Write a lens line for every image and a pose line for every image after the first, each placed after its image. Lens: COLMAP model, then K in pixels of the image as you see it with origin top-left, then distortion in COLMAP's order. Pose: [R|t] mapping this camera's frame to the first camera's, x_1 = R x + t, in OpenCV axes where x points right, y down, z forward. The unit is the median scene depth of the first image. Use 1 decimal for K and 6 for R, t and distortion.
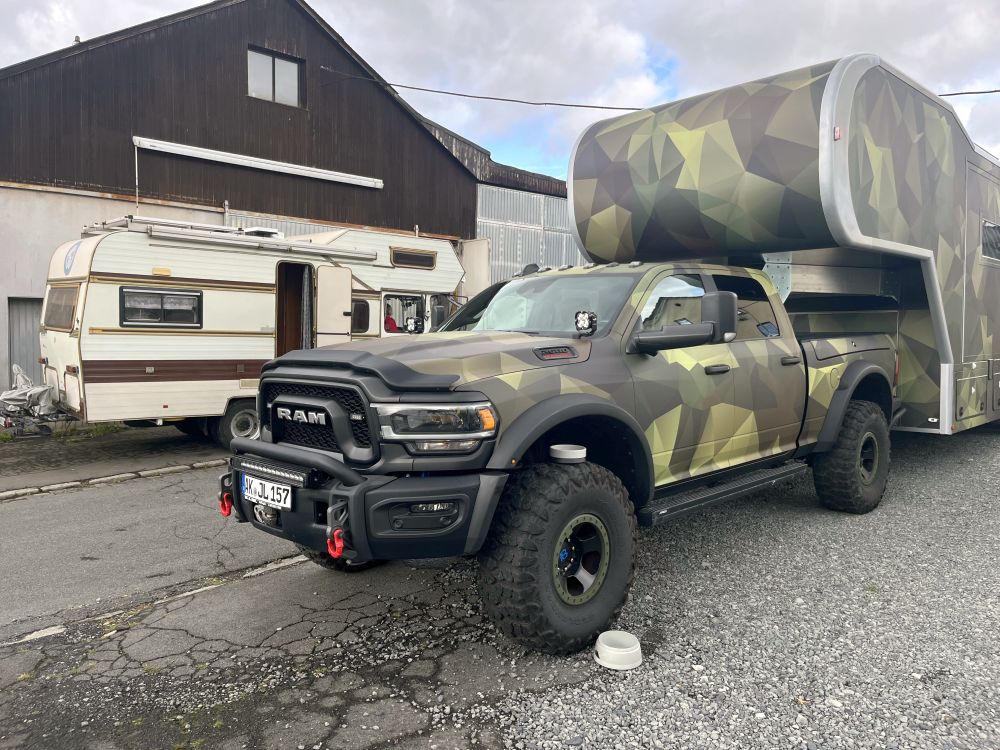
lens RADIAL K [[759.7, 0, 500.0], [0, 759.7, 375.0], [0, 0, 1]] dist [0.033037, -0.001374]
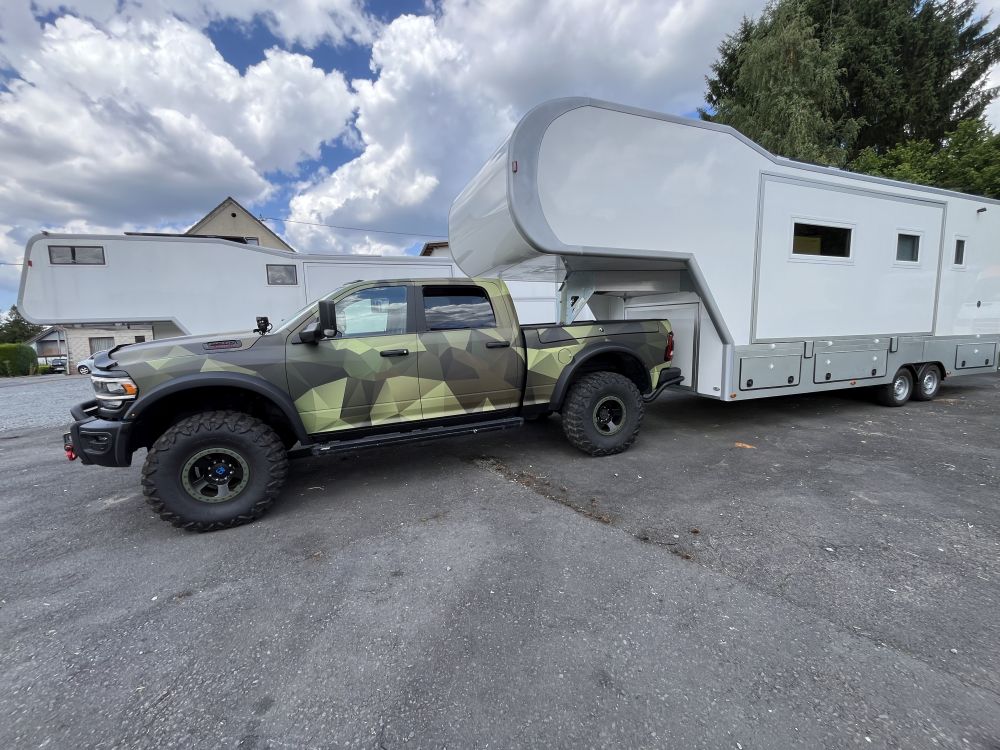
lens RADIAL K [[396.7, 0, 496.6], [0, 396.7, 375.8], [0, 0, 1]] dist [-0.000649, -0.000183]
pose [[0.914439, 0.027754, -0.403772, 0.847979], [0.006032, 0.996601, 0.082164, -0.027079], [0.404680, -0.077569, 0.911163, 0.434219]]
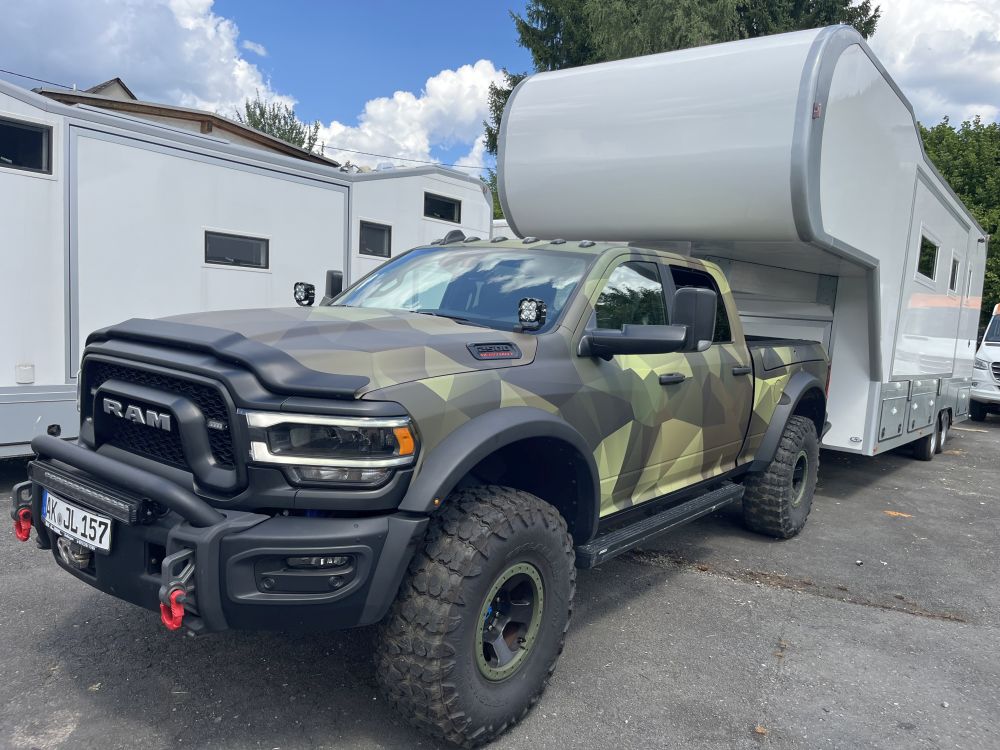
lens RADIAL K [[762.5, 0, 496.0], [0, 762.5, 382.2], [0, 0, 1]] dist [0.060789, -0.075446]
pose [[0.986708, 0.068524, 0.147348, -0.033422], [-0.075721, 0.996167, 0.043791, -0.028694], [-0.143782, -0.054366, 0.988115, 0.215262]]
